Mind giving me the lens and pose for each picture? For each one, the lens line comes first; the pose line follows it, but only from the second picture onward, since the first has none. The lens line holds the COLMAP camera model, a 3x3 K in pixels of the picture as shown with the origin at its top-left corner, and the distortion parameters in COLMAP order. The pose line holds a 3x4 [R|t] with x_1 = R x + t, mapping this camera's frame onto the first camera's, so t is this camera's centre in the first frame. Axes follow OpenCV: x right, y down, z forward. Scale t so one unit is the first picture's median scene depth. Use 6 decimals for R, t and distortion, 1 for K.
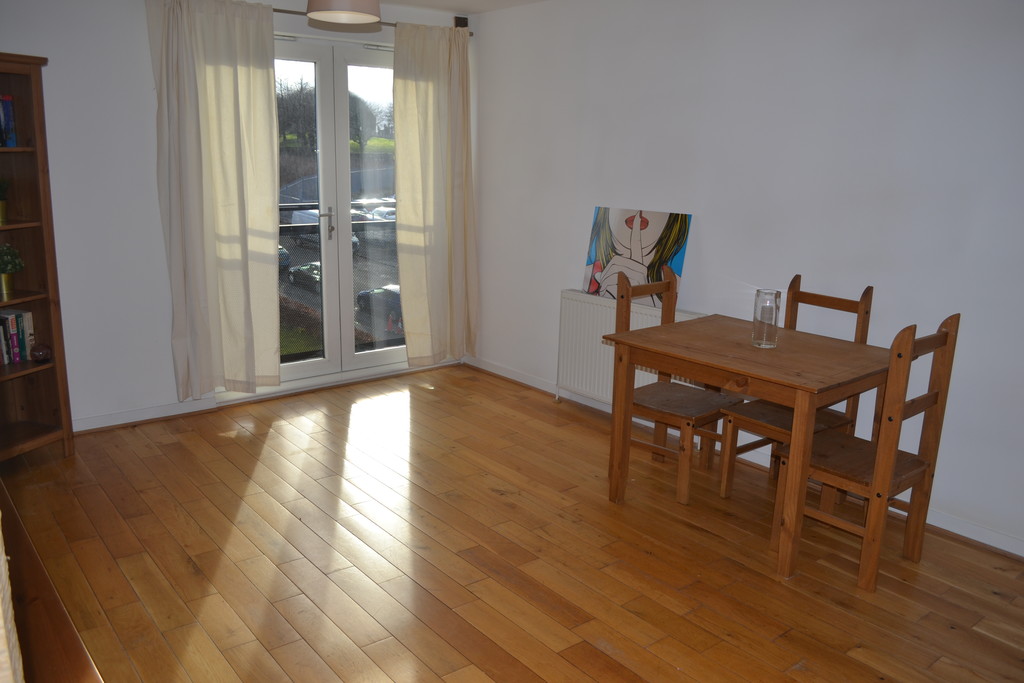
lens RADIAL K [[817.9, 0, 515.2], [0, 817.9, 345.2], [0, 0, 1]] dist [-0.086238, 0.019632]
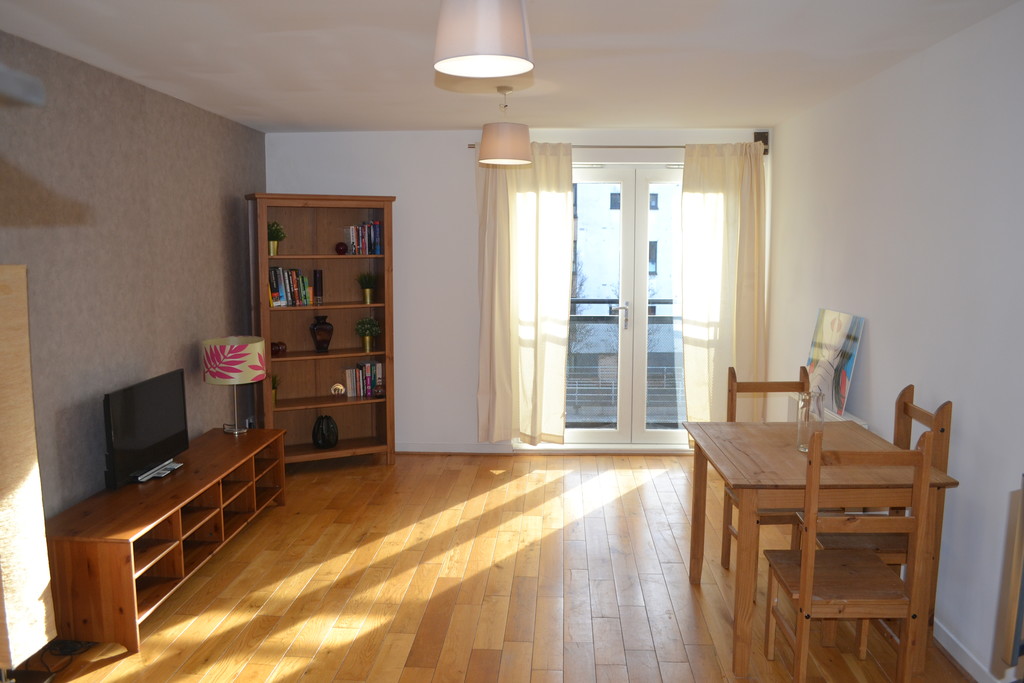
lens RADIAL K [[817.9, 0, 513.4], [0, 817.9, 341.1], [0, 0, 1]] dist [-0.086238, 0.019632]
pose [[0.742528, 0.056953, -0.667390, 0.501788], [-0.137470, 0.988126, -0.068623, -0.010080], [0.655557, 0.142701, 0.741540, 0.020230]]
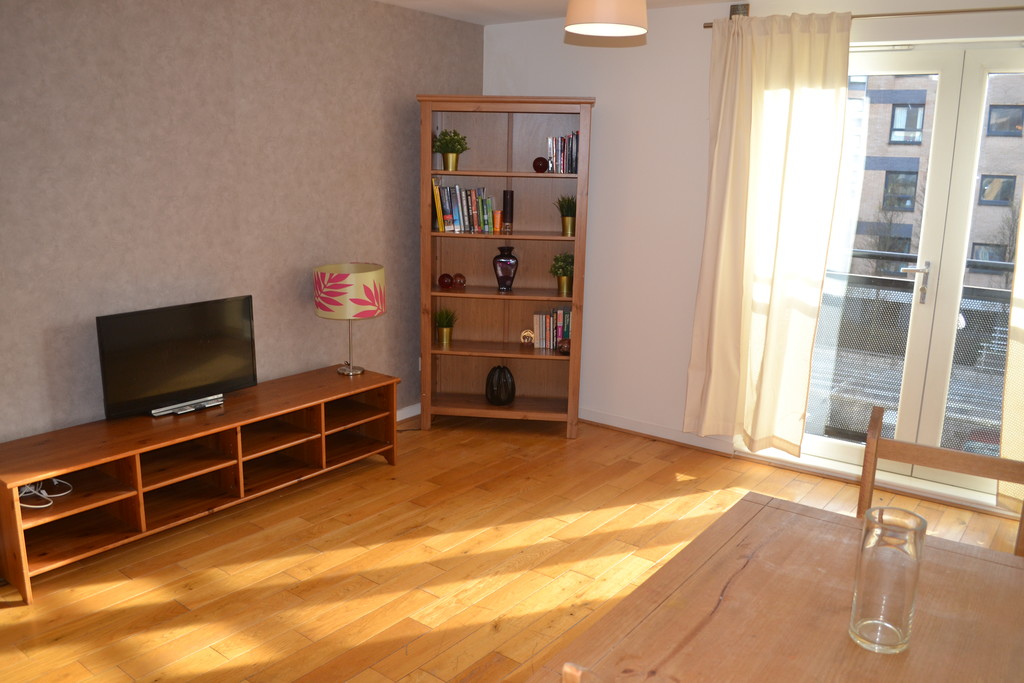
lens RADIAL K [[817.9, 0, 515.5], [0, 817.9, 346.7], [0, 0, 1]] dist [-0.086238, 0.019632]
pose [[0.238475, 0.194947, -0.951381, 0.460019], [-0.237926, 0.961518, 0.137385, -0.116999], [0.941552, 0.193595, 0.275681, 0.499245]]
